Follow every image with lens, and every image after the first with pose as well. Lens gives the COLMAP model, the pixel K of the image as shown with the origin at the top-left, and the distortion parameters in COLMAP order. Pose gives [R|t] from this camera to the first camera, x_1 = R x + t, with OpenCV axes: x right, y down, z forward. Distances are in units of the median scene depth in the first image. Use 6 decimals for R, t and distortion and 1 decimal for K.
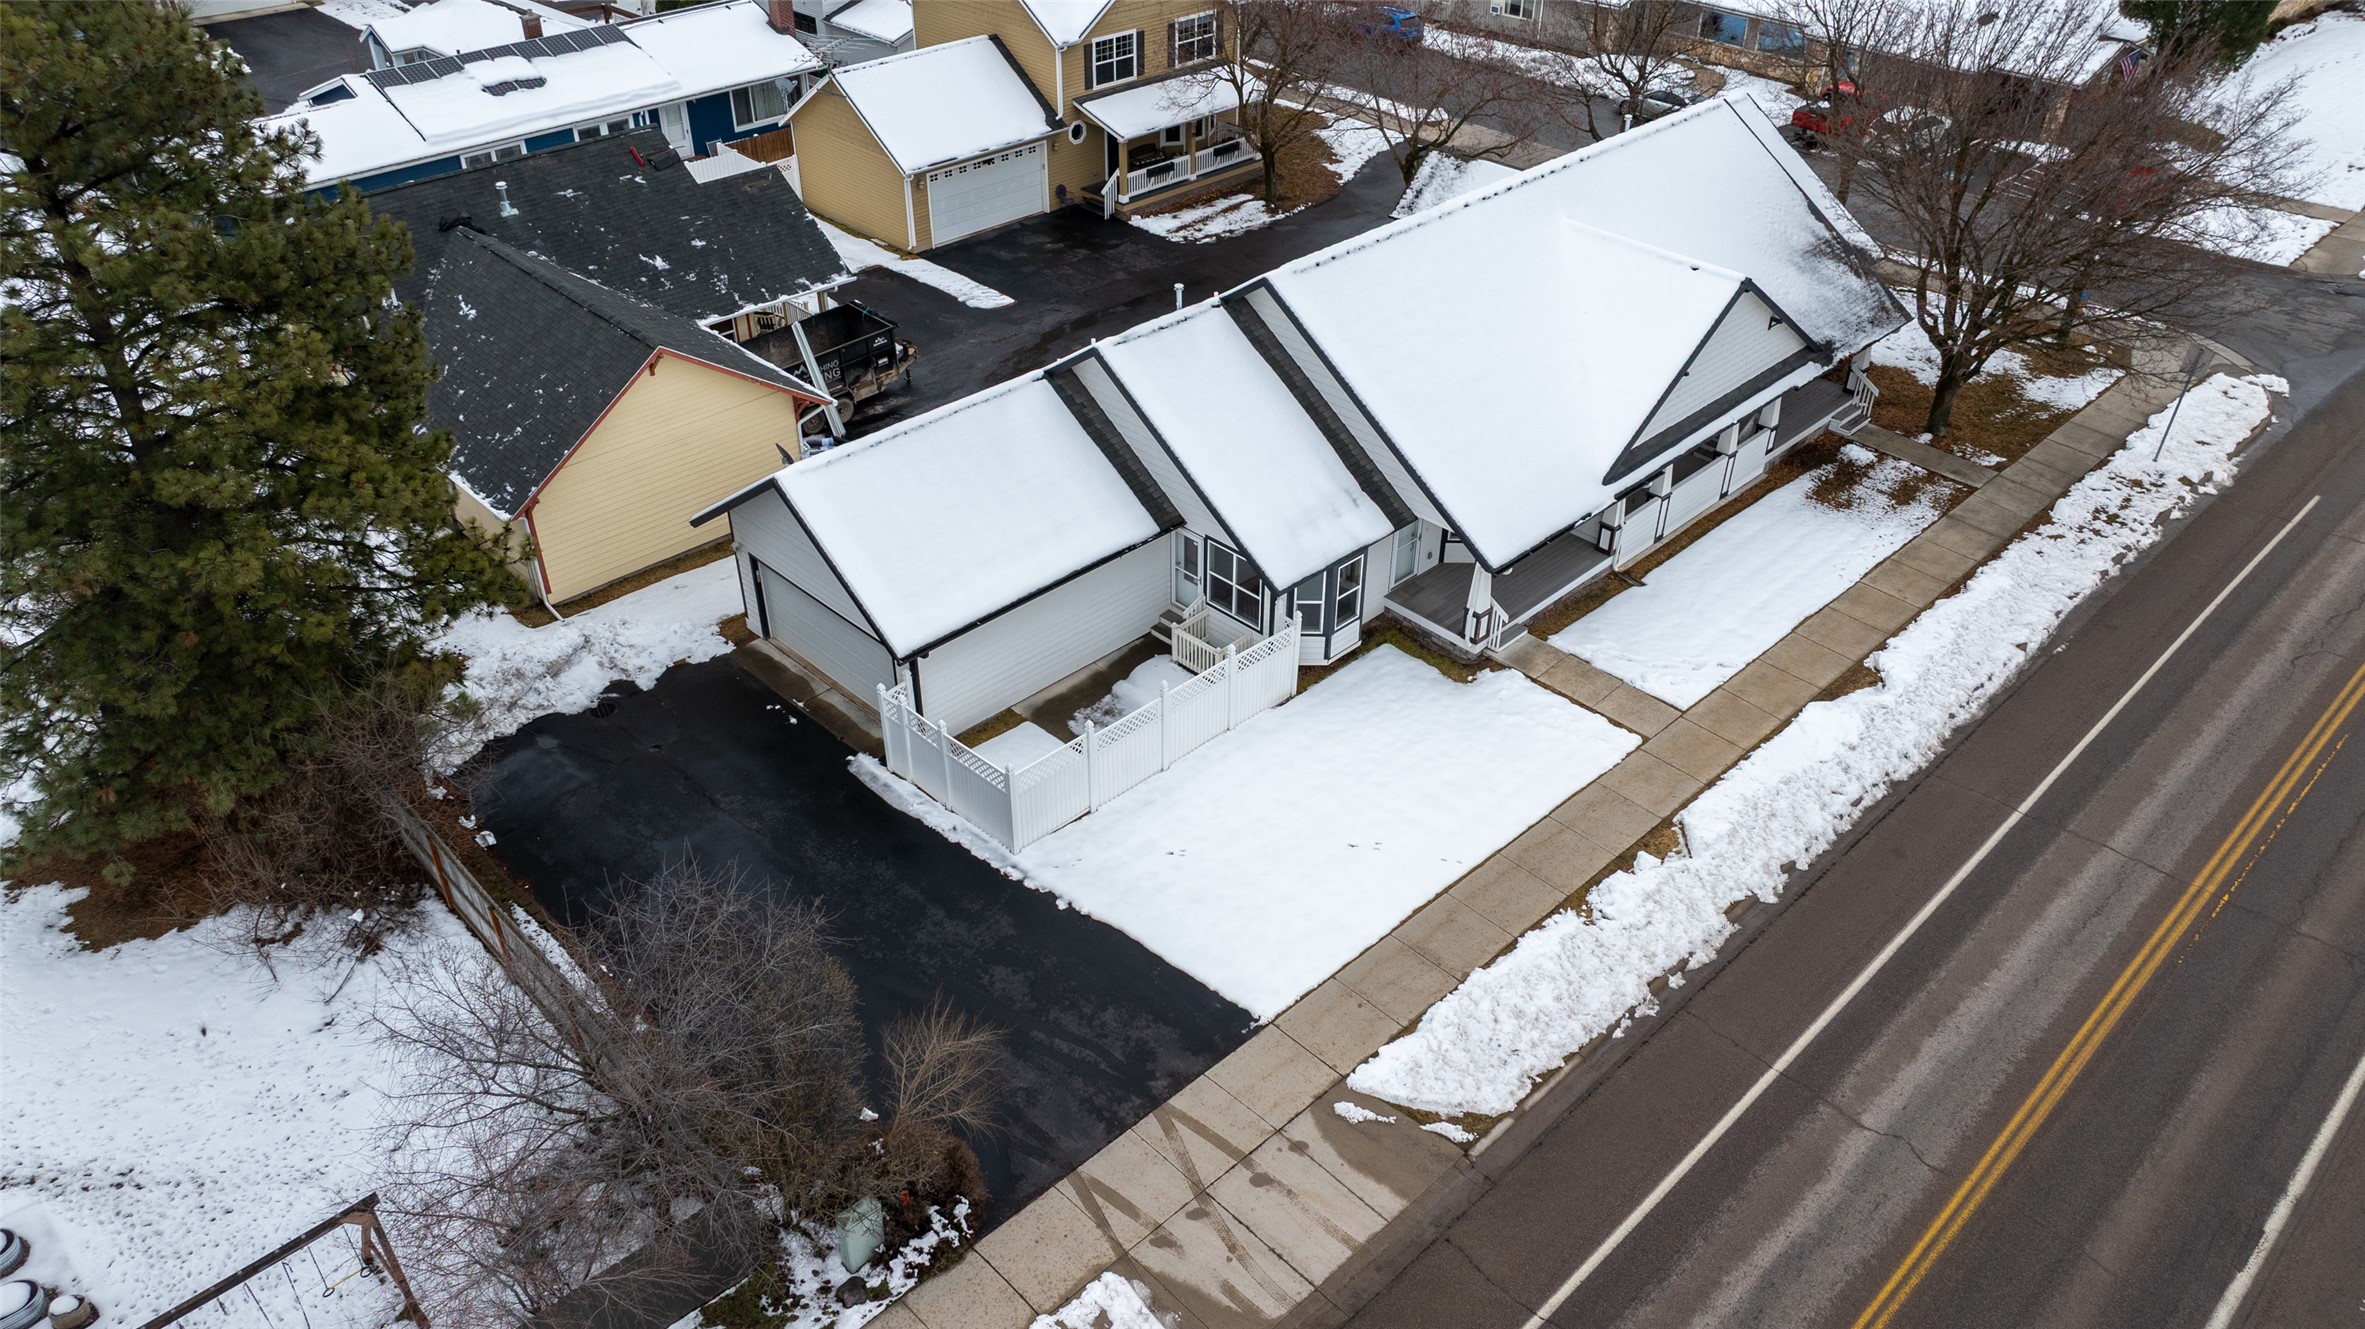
lens RADIAL K [[1693.3, 0, 1163.4], [0, 1693.3, 685.5], [0, 0, 1]] dist [-0.031220, 0.028970]
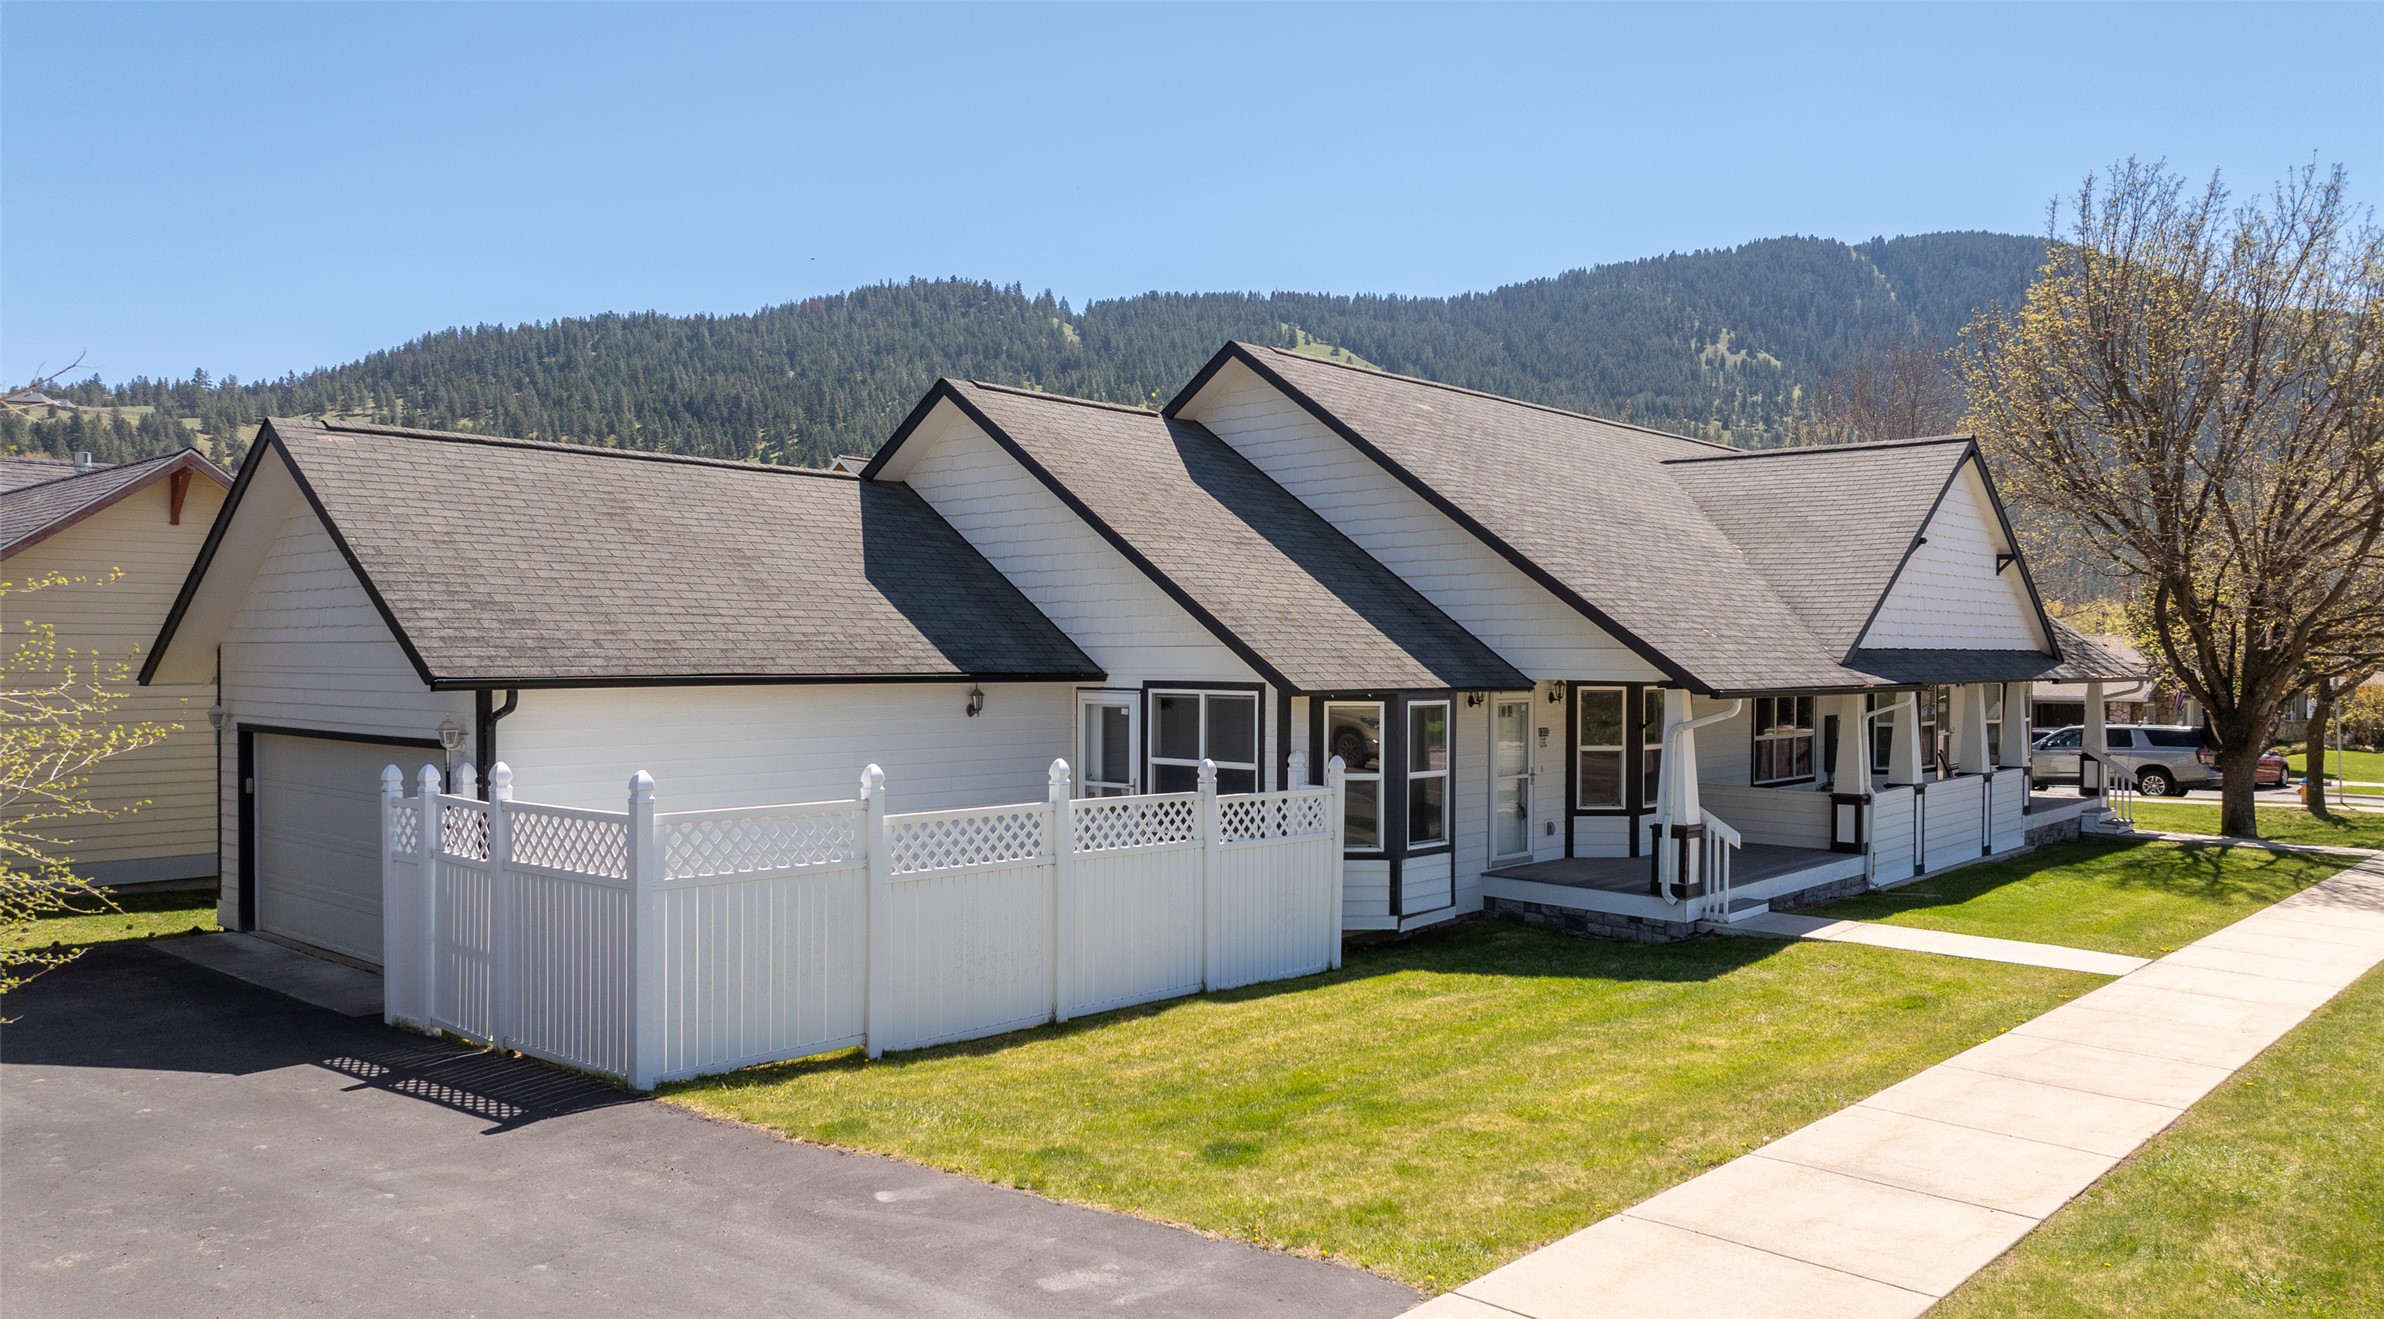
lens RADIAL K [[1719.2, 0, 1189.9], [0, 1719.2, 653.7], [0, 0, 1]] dist [-0.029281, 0.022735]
pose [[0.997753, 0.006072, 0.066730, 0.003359], [0.033585, 0.816432, -0.576464, 0.193981], [-0.057981, 0.577410, 0.814393, 0.522040]]
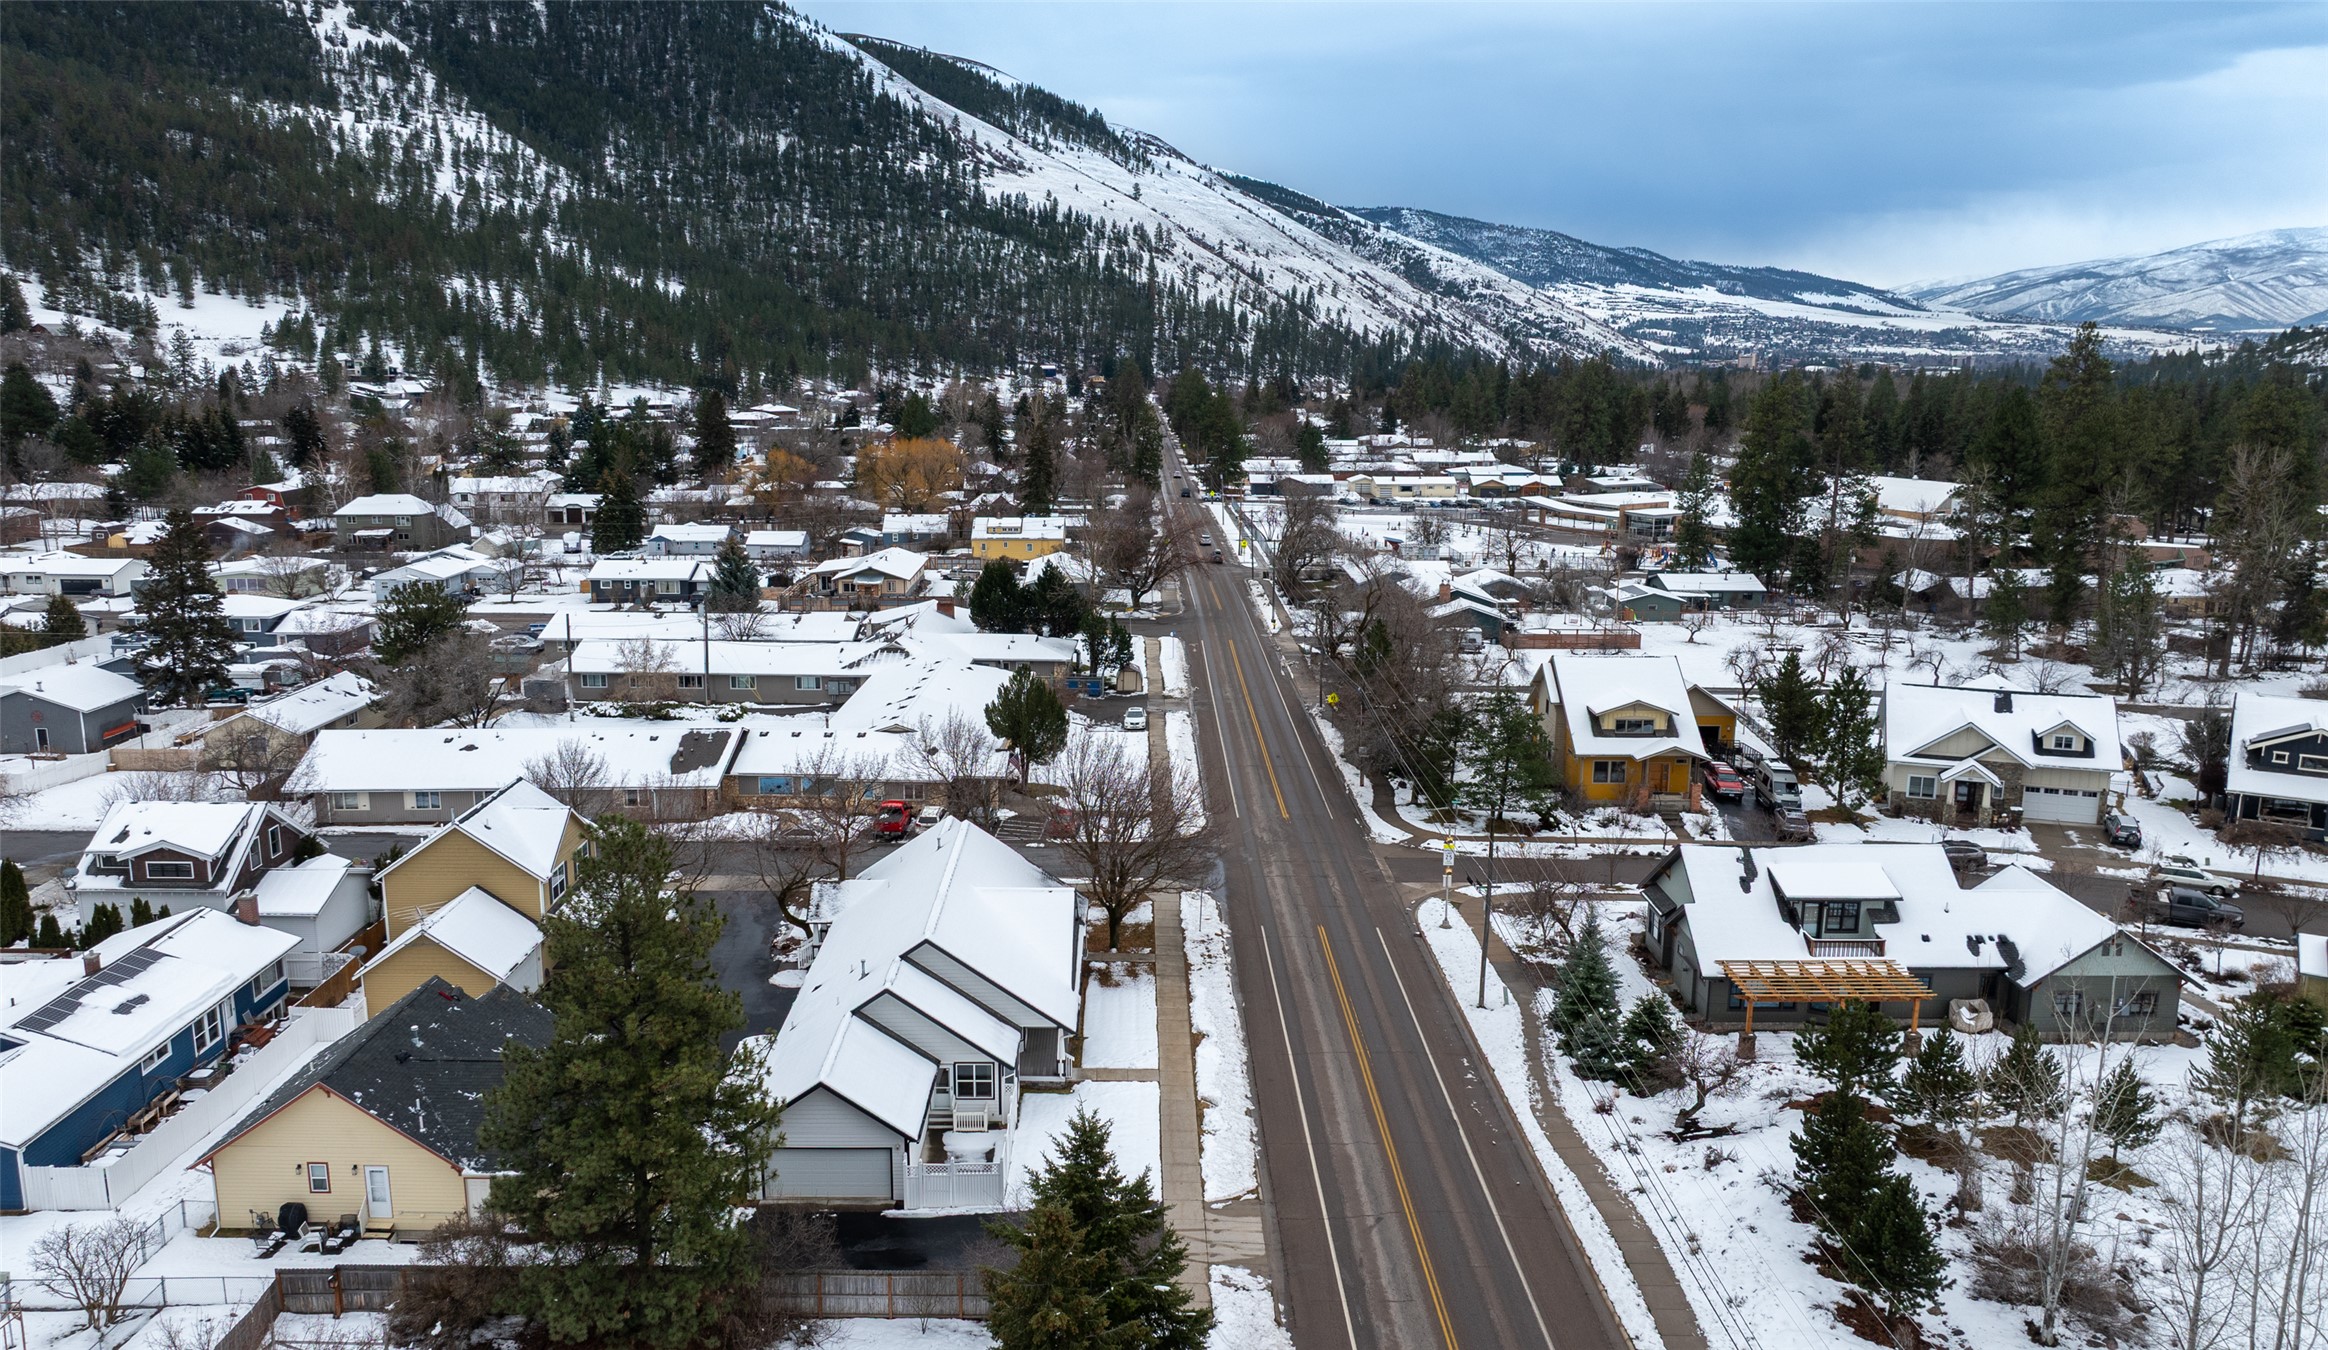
lens RADIAL K [[1780.7, 0, 1158.8], [0, 1780.7, 675.6], [0, 0, 1]] dist [-0.002659, 0.002487]
pose [[0.687696, -0.142108, 0.711955, -1.668159], [0.414435, 0.882015, -0.224261, 0.109662], [-0.596086, 0.449282, 0.665453, -1.033904]]
